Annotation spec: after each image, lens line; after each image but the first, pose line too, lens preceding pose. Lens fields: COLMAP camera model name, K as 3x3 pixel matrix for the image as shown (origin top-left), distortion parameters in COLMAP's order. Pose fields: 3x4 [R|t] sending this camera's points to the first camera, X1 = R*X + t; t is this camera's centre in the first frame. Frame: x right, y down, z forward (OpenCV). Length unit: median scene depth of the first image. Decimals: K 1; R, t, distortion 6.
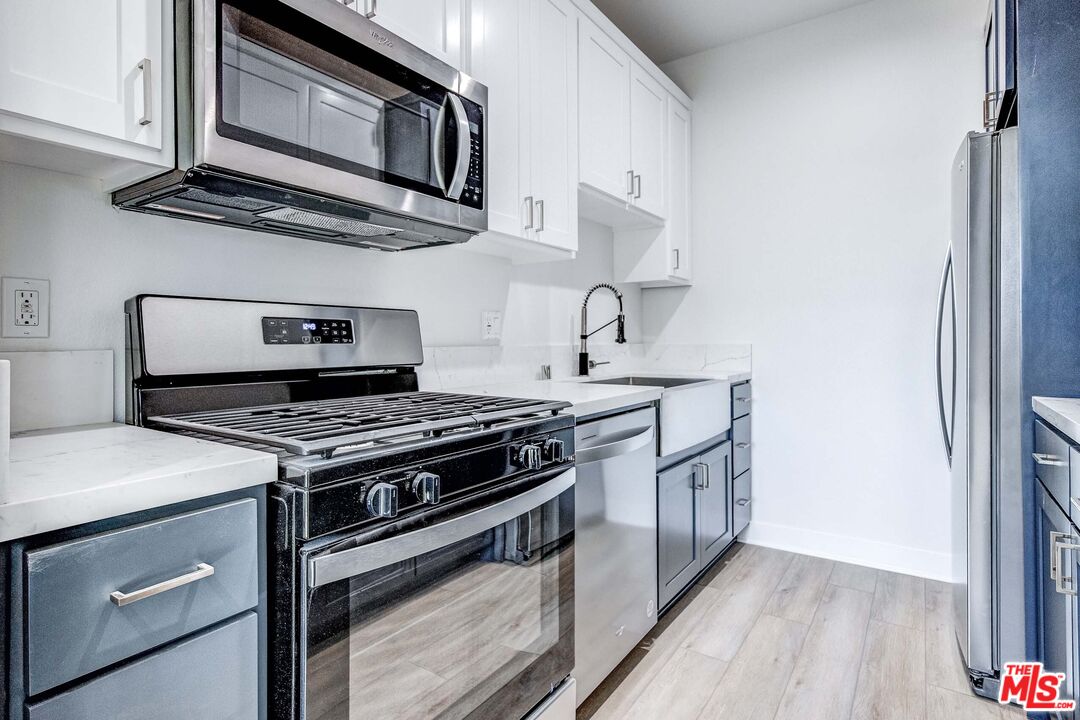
lens RADIAL K [[565.4, 0, 535.8], [0, 565.4, 342.5], [0, 0, 1]] dist [0.001438, 0.000220]
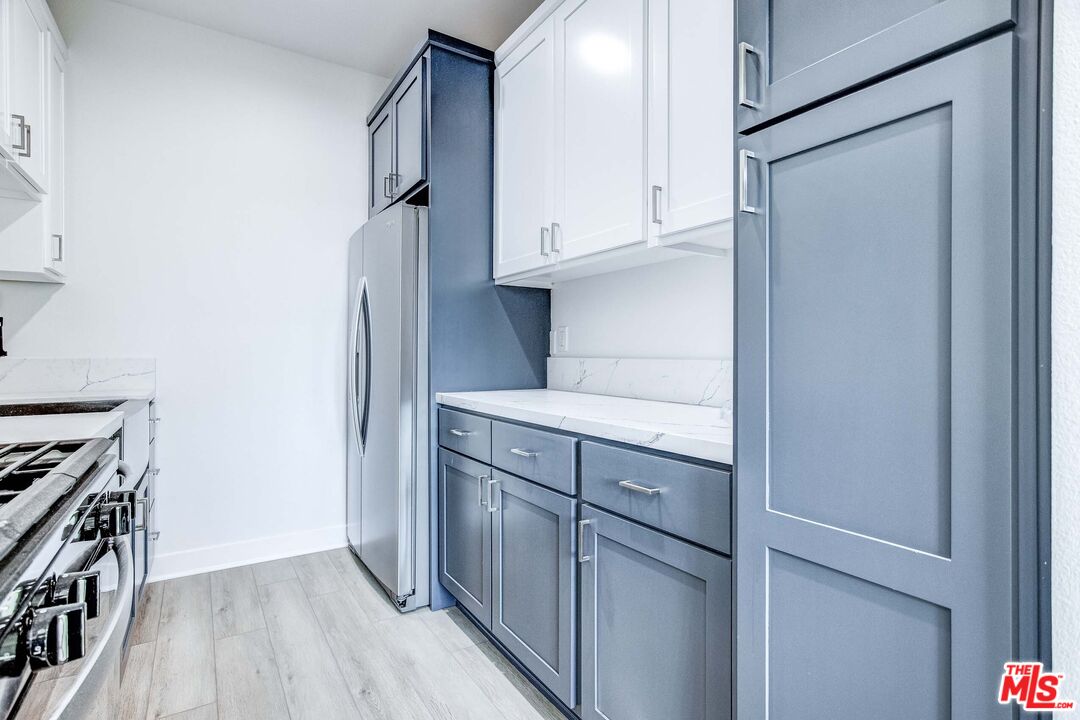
lens RADIAL K [[547.1, 0, 537.9], [0, 547.1, 356.4], [0, 0, 1]] dist [-0.005549, 0.004650]
pose [[0.379358, 0.001010, 0.925250, -0.259467], [-0.001838, 0.999998, -0.000338, -0.001034], [-0.925248, -0.001572, 0.379359, 0.155503]]
